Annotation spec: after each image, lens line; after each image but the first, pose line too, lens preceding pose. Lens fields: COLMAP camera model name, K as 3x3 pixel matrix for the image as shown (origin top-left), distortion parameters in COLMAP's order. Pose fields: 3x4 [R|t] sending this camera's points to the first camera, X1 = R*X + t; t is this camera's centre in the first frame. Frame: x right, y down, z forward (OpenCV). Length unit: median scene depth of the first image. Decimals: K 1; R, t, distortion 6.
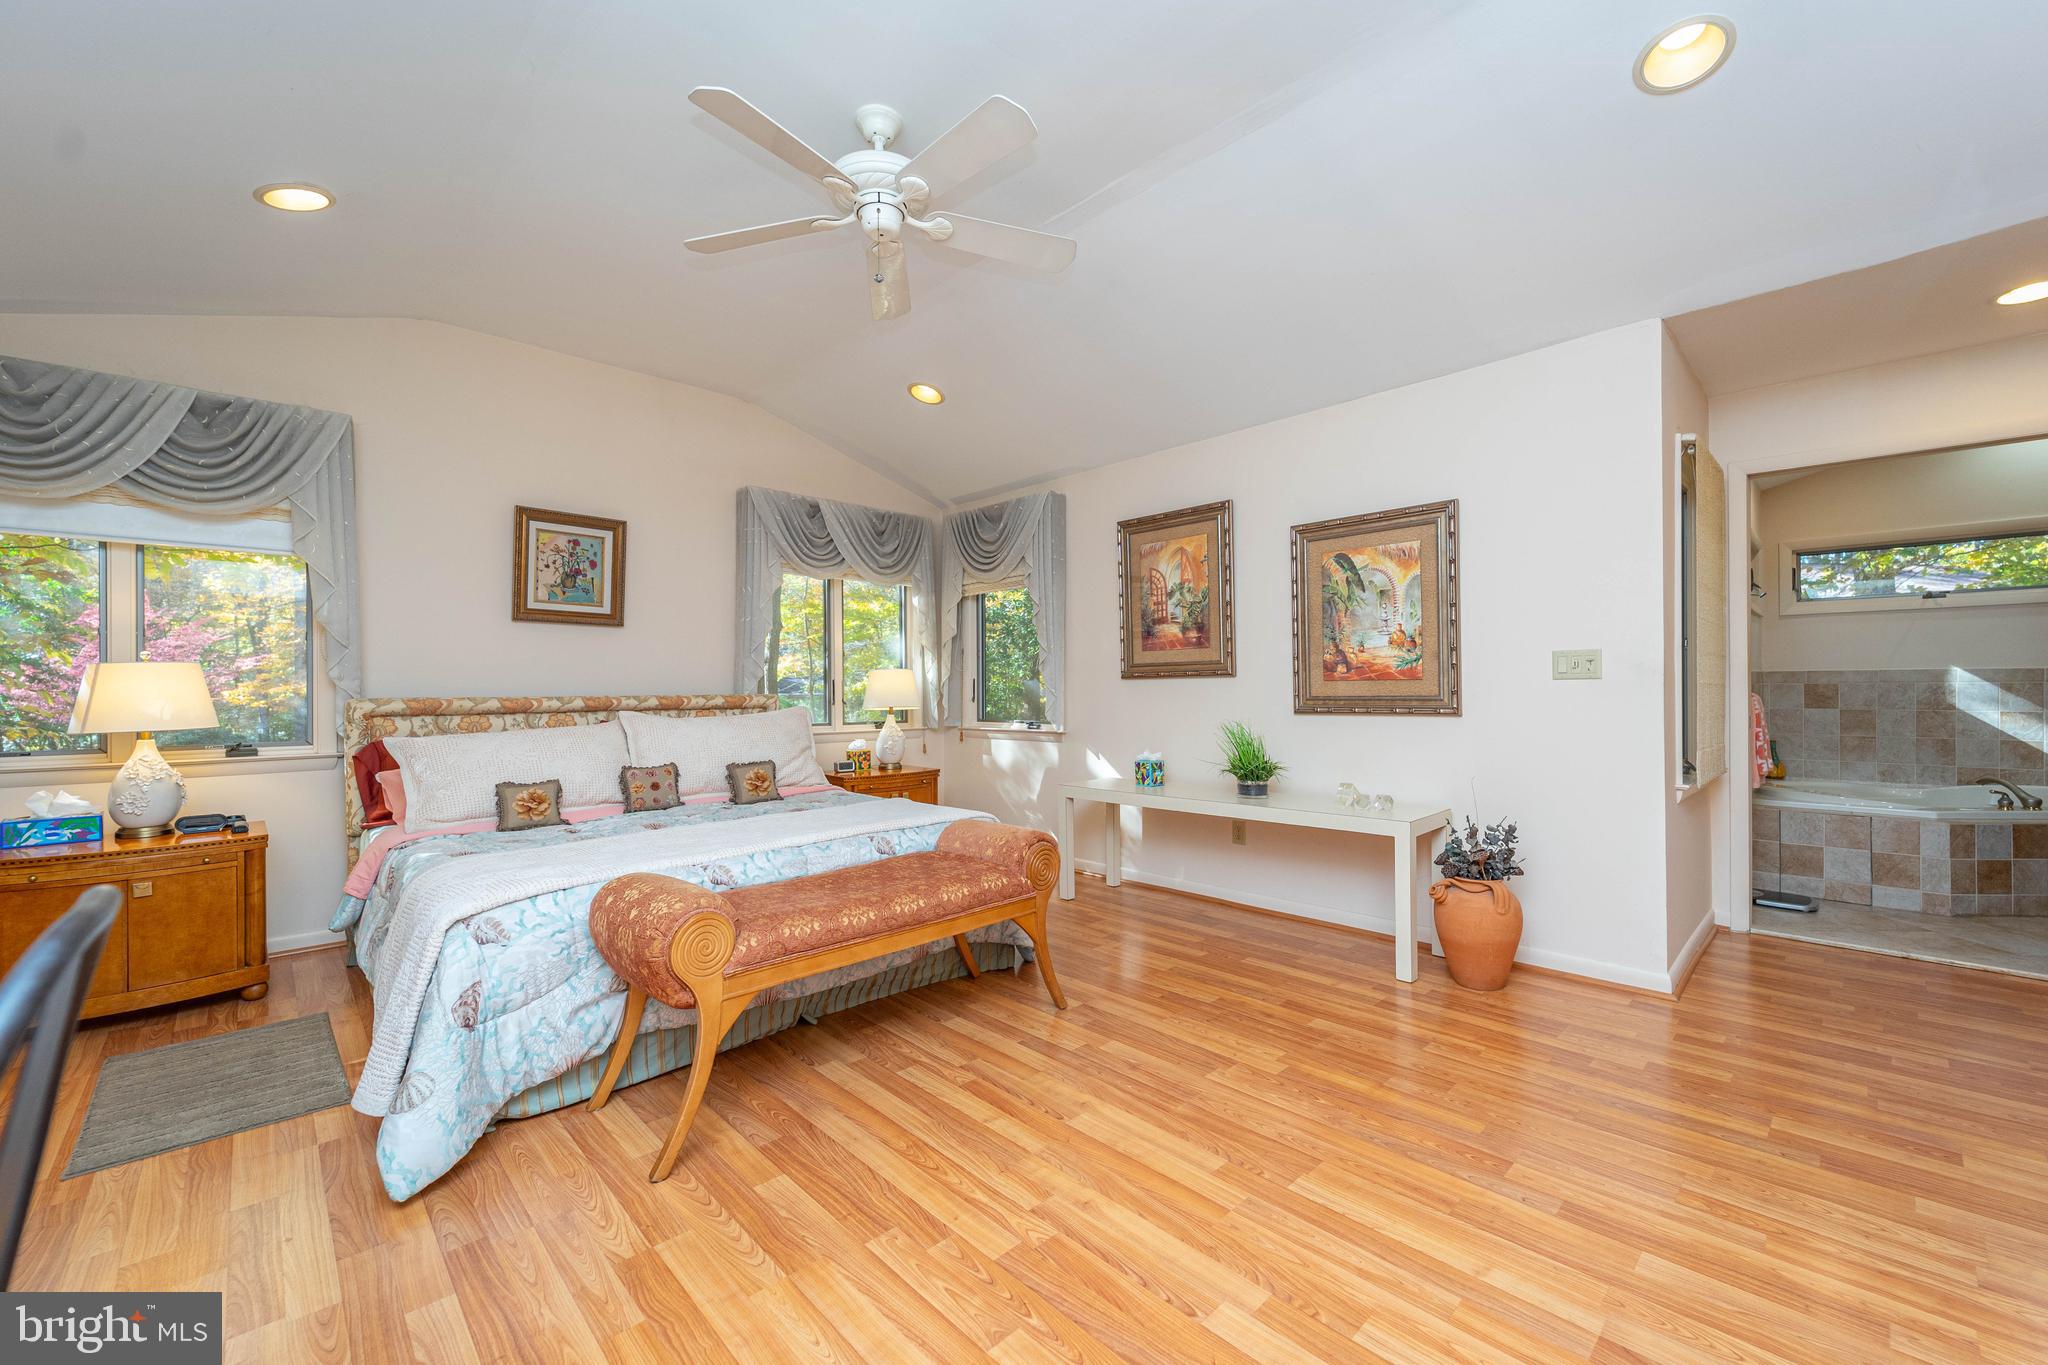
lens RADIAL K [[808.5, 0, 1049.5], [0, 808.5, 687.0], [0, 0, 1]] dist [0.001536, 0.000195]
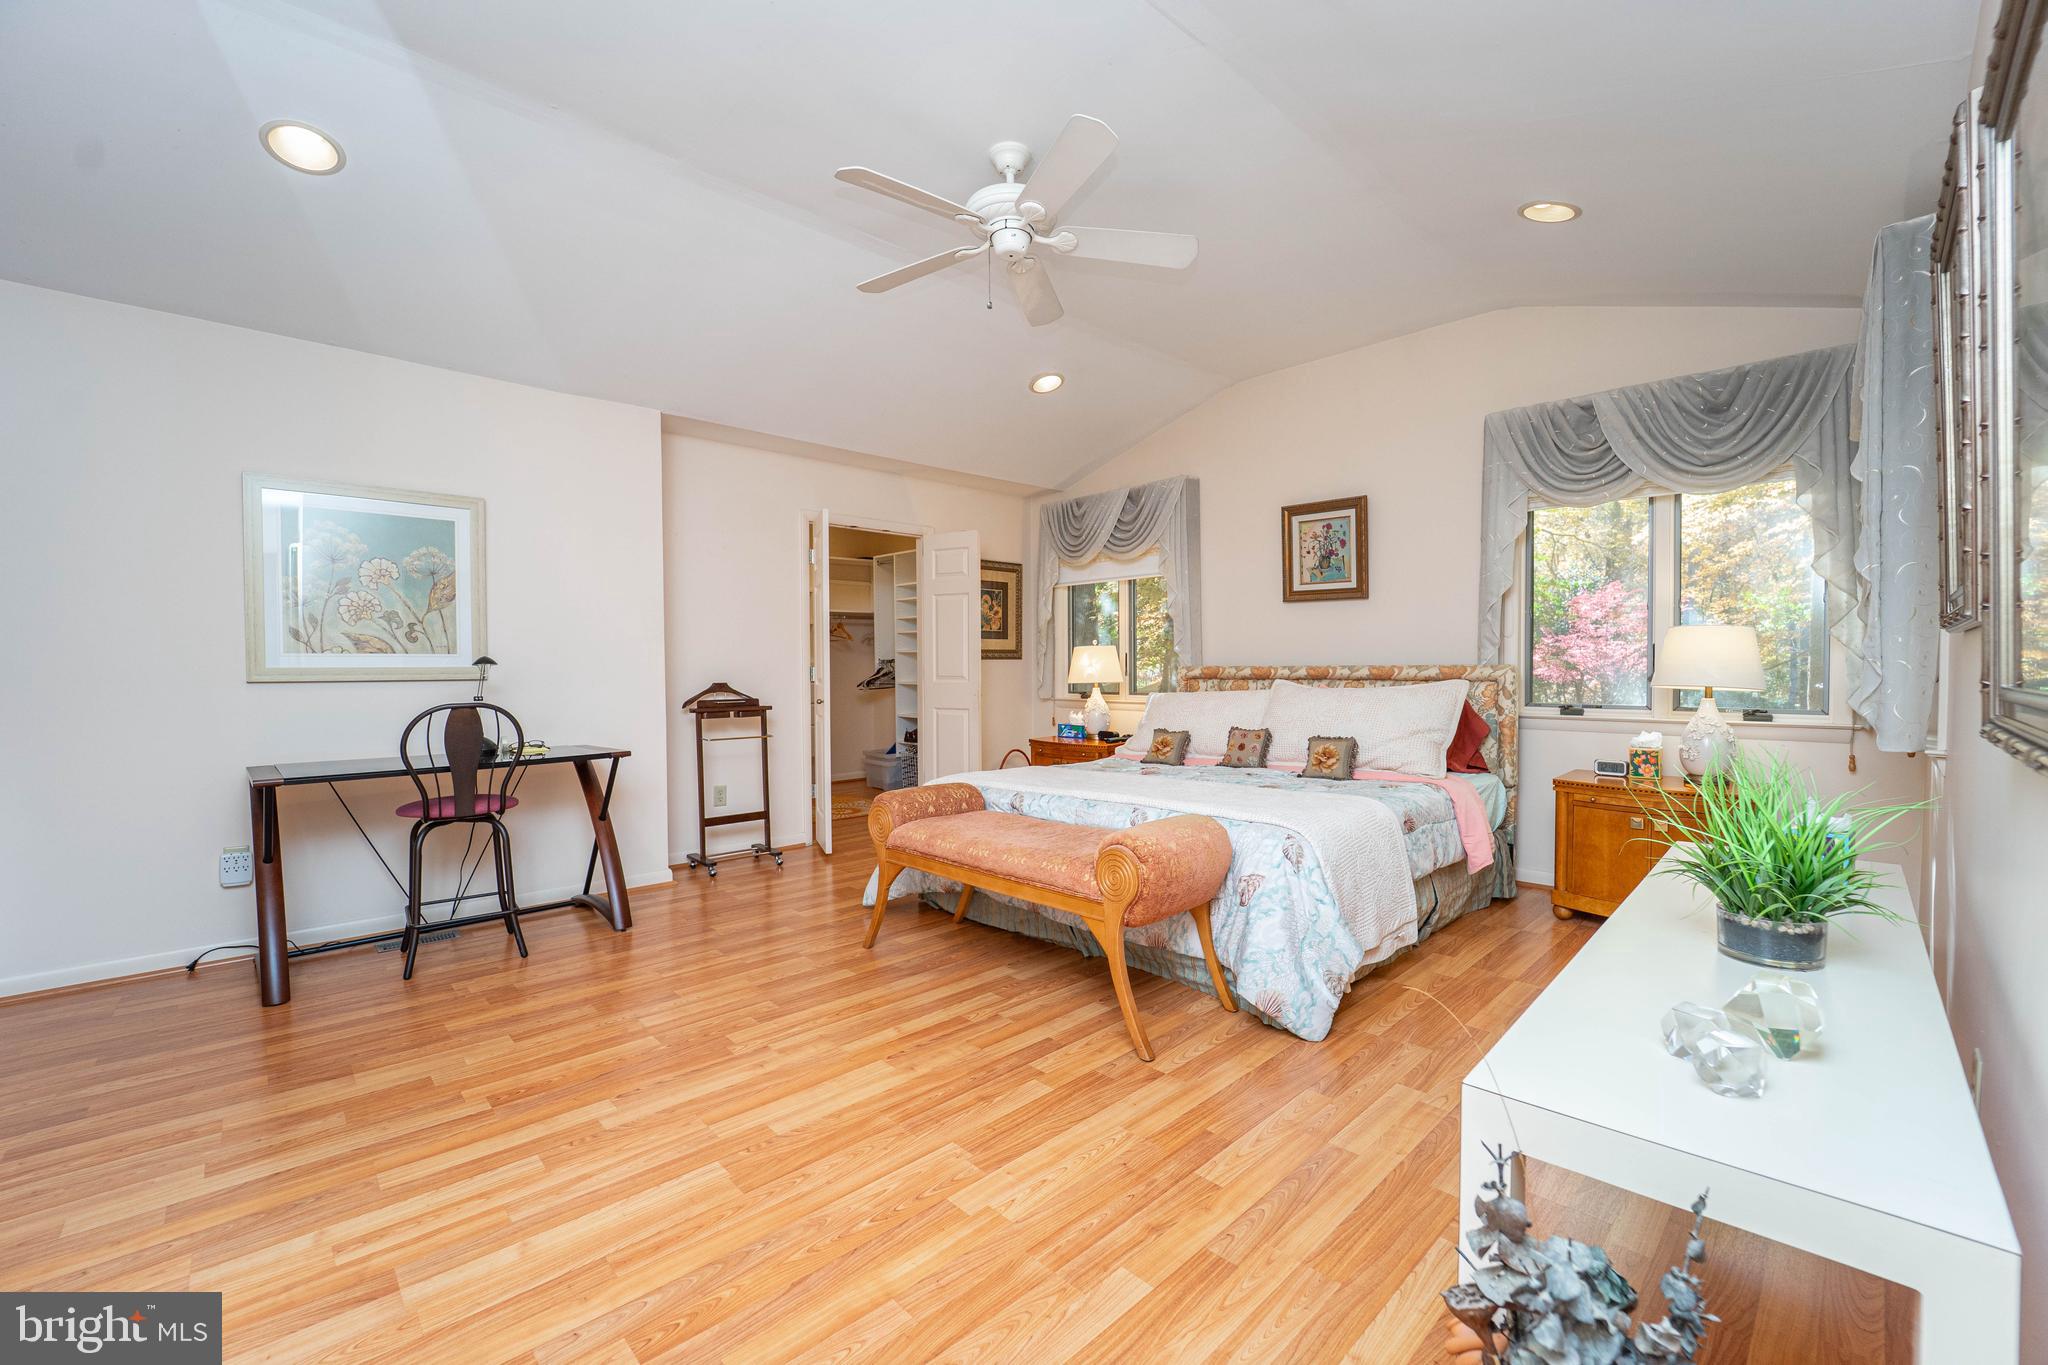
lens RADIAL K [[830.4, 0, 1024.0], [0, 830.4, 682.5], [0, 0, 1]] dist [-0.022009, -0.000072]
pose [[-0.013632, 0.026410, -0.999558, 0.817431], [0.008621, 0.999617, 0.026294, 0.001350], [0.999870, -0.008259, -0.013854, 0.886369]]
